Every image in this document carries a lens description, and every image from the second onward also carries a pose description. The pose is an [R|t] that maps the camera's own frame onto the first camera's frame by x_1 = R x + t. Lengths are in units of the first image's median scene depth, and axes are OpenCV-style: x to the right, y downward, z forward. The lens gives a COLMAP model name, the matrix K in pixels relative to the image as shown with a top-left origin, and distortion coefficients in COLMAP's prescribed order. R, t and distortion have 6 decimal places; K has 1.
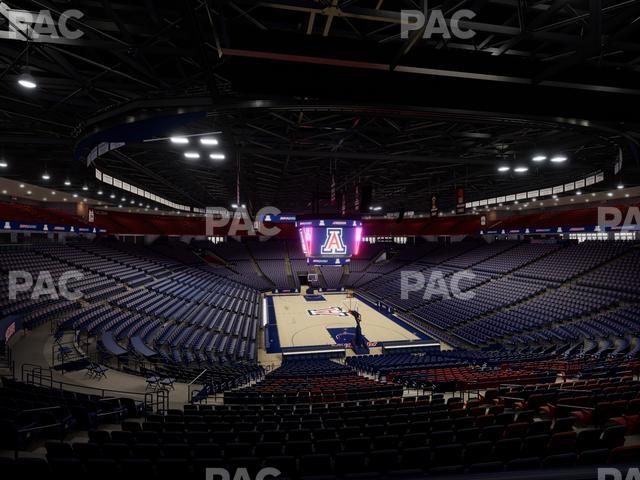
lens RADIAL K [[319.8, 0, 320.0], [0, 319.8, 240.0], [0, 0, 1]] dist [-0.000443, 0.000257]
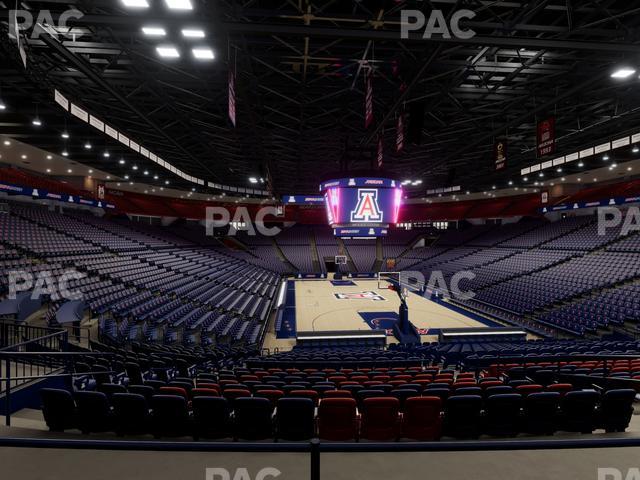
lens RADIAL K [[319.8, 0, 320.0], [0, 319.8, 240.0], [0, 0, 1]] dist [-0.000443, 0.000257]
pose [[0.995836, 0.000170, -0.091164, -0.000547], [-0.000109, 1.000000, 0.000671, 0.088056], [0.091164, -0.000658, 0.995836, 0.192004]]
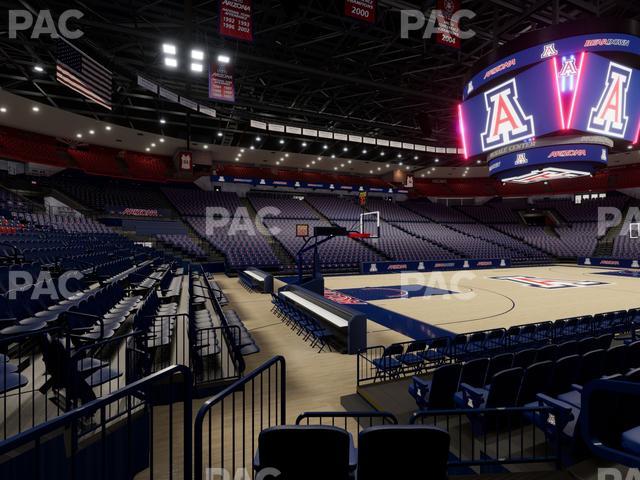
lens RADIAL K [[319.8, 0, 320.0], [0, 319.8, 240.0], [0, 0, 1]] dist [-0.000443, 0.000257]
pose [[0.215510, 0.000368, -0.976502, 0.428045], [0.001295, 0.999999, 0.000663, 0.178541], [0.976501, -0.001407, 0.215509, 0.643477]]
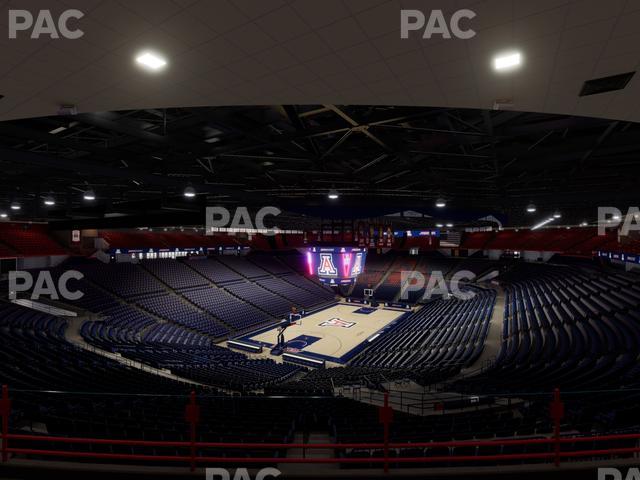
lens RADIAL K [[319.8, 0, 320.0], [0, 319.8, 240.0], [0, 0, 1]] dist [-0.000443, 0.000257]
pose [[0.756466, 0.000497, -0.654032, 0.804276], [-0.000045, 1.000000, 0.000708, -0.088016], [0.654032, -0.000506, 0.756466, 0.073791]]
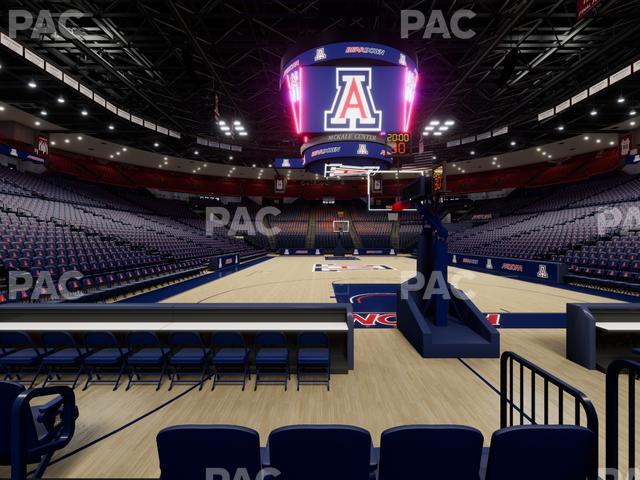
lens RADIAL K [[319.8, 0, 320.0], [0, 319.8, 240.0], [0, 0, 1]] dist [-0.000443, 0.000257]
pose [[0.984871, -0.000055, -0.173288, 0.075032], [0.000147, 1.000000, 0.000514, 0.196612], [0.173288, -0.000531, 0.984871, 0.548972]]
